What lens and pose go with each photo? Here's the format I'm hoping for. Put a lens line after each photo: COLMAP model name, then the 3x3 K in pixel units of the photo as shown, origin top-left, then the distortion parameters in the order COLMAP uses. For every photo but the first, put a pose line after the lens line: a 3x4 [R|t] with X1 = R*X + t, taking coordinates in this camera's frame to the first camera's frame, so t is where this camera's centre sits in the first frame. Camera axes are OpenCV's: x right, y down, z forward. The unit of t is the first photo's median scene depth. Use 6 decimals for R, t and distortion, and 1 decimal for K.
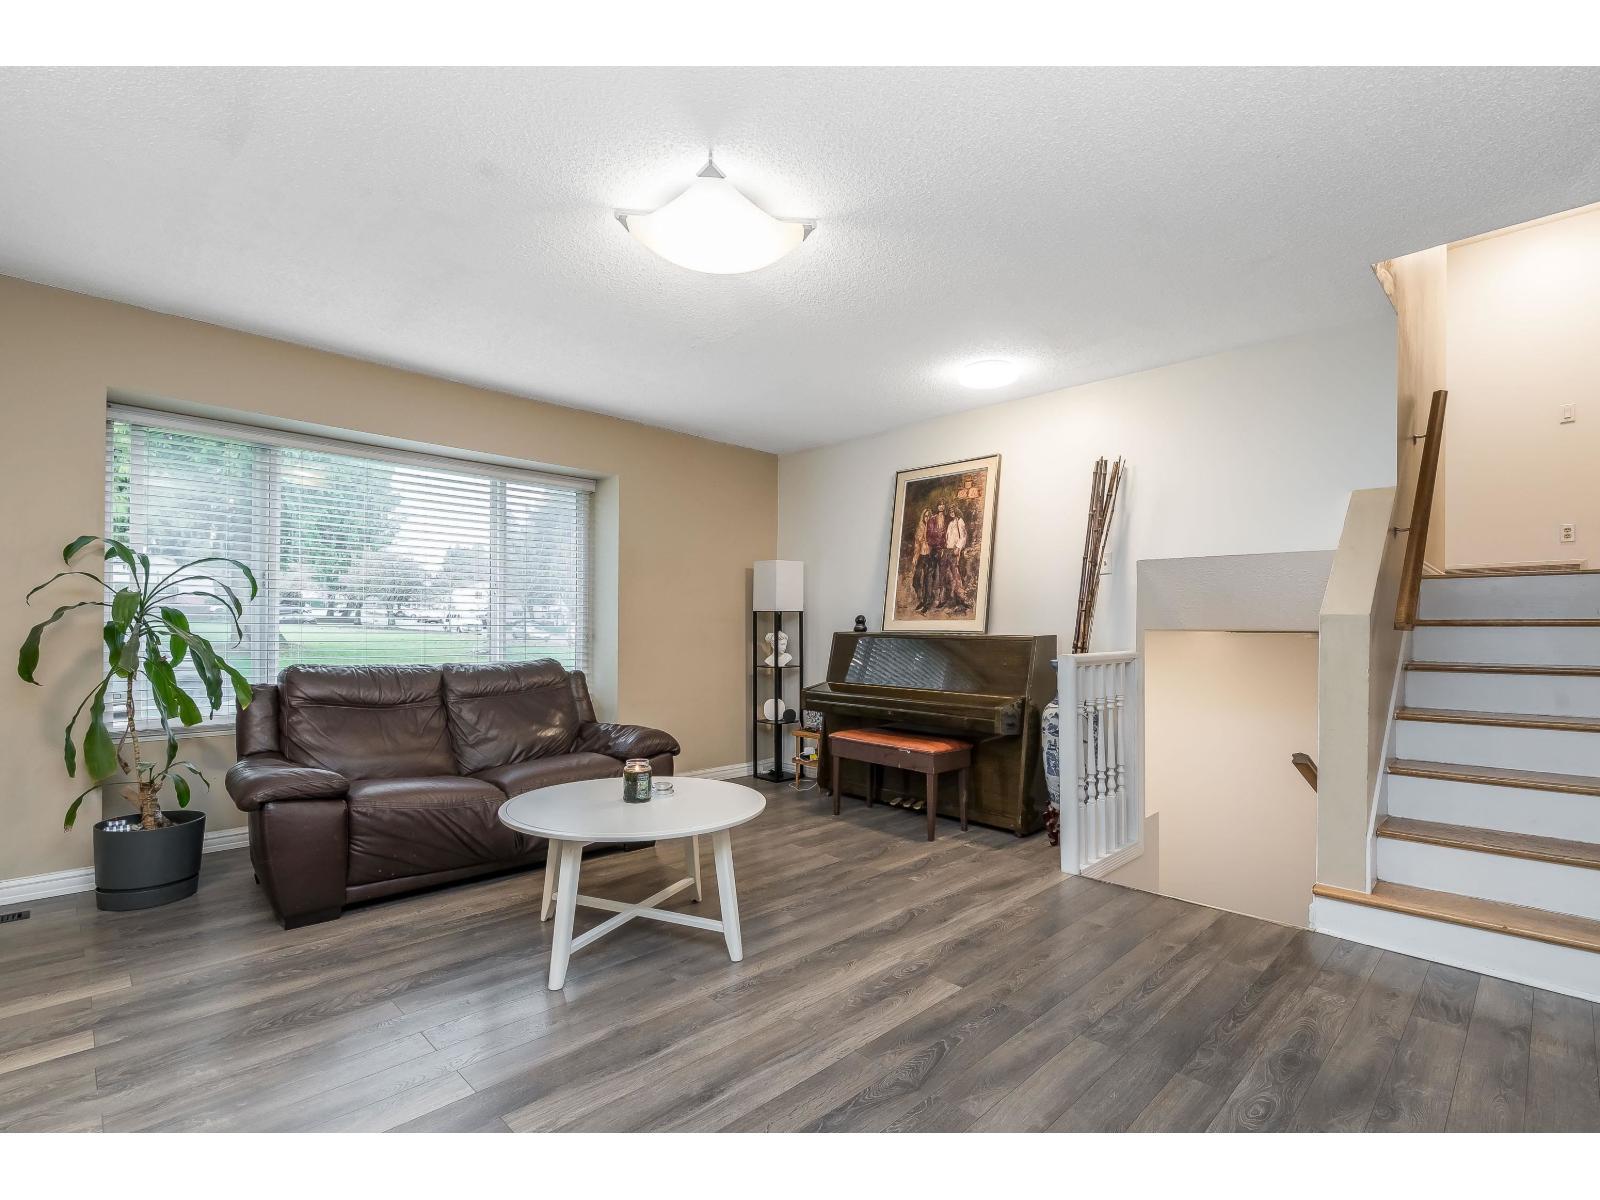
lens RADIAL K [[750.6, 0, 806.8], [0, 750.6, 631.5], [0, 0, 1]] dist [-0.004897, 0.001173]
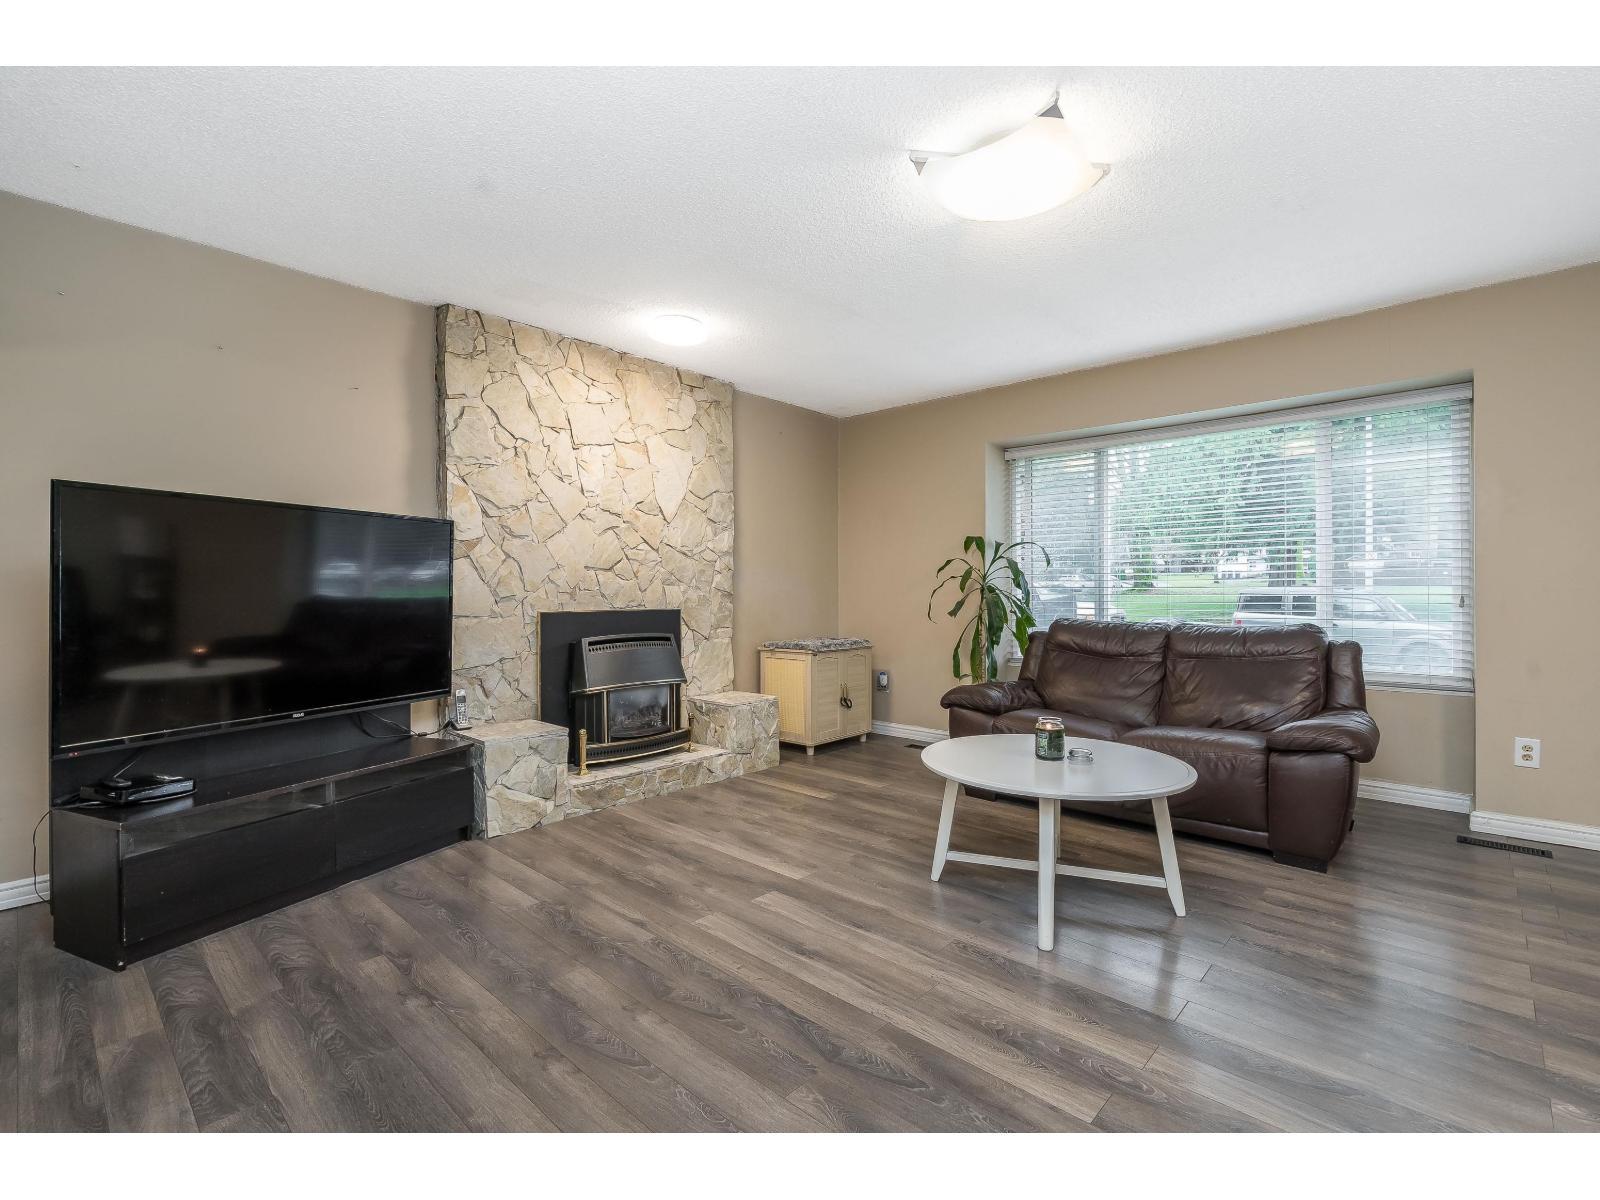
lens RADIAL K [[720.5, 0, 793.1], [0, 720.5, 597.6], [0, 0, 1]] dist [-0.012092, 0.004581]
pose [[0.037137, 0.000890, -0.999310, 0.515899], [-0.002080, 0.999998, 0.000813, 0.007453], [0.999308, 0.002048, 0.037138, 0.444361]]
